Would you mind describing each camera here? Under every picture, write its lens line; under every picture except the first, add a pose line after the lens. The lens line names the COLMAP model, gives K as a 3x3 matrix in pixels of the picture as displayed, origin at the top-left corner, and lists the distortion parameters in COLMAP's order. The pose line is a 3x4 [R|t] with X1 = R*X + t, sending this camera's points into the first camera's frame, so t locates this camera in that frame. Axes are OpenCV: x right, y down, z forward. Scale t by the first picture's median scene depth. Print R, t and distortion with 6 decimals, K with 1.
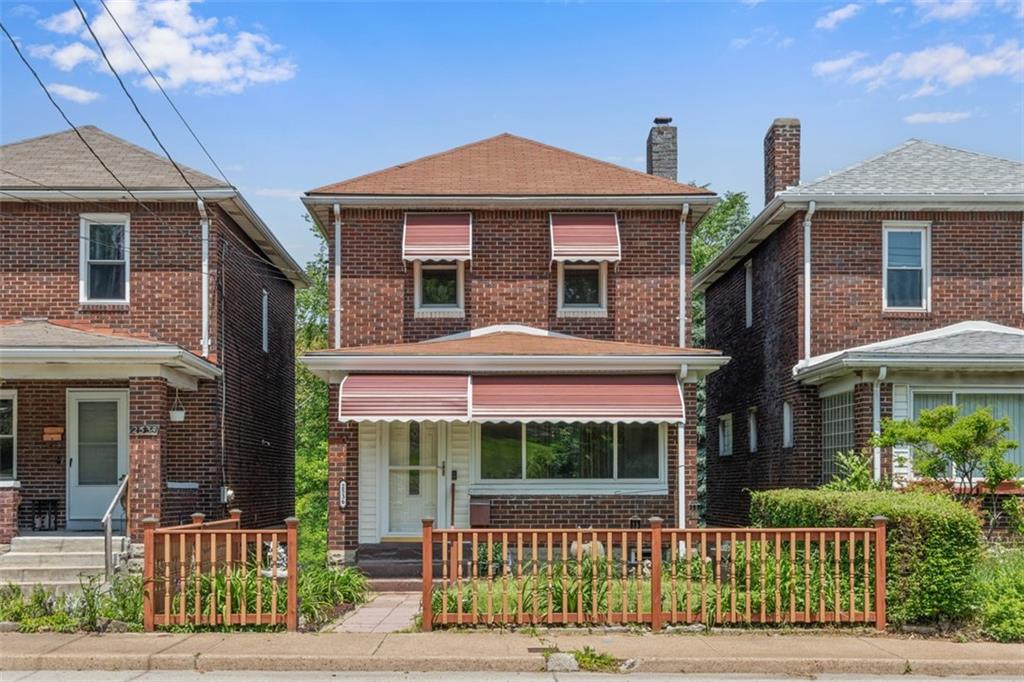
lens RADIAL K [[1326.5, 0, 508.5], [0, 1326.5, 339.2], [0, 0, 1]] dist [0.008480, 0.000000]
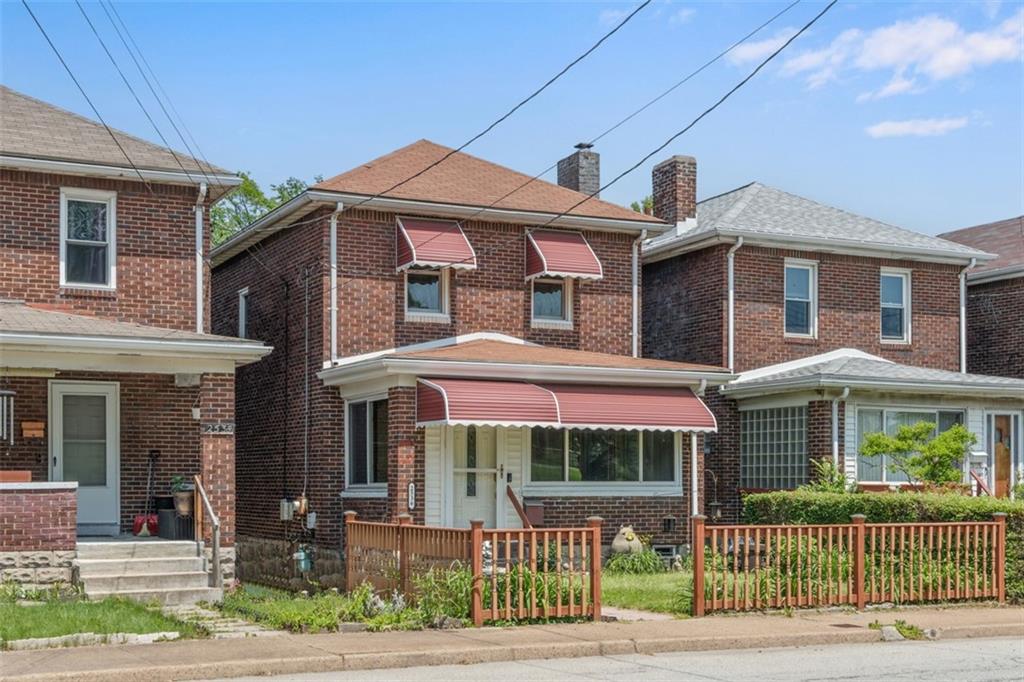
lens RADIAL K [[1416.0, 0, 514.0], [0, 1416.0, 344.5], [0, 0, 1]] dist [0.012408, 0.000000]
pose [[0.903853, 0.044613, 0.425511, -0.515418], [-0.048239, 0.998833, -0.002257, -0.000047], [-0.425116, -0.018486, 0.904950, -0.010793]]
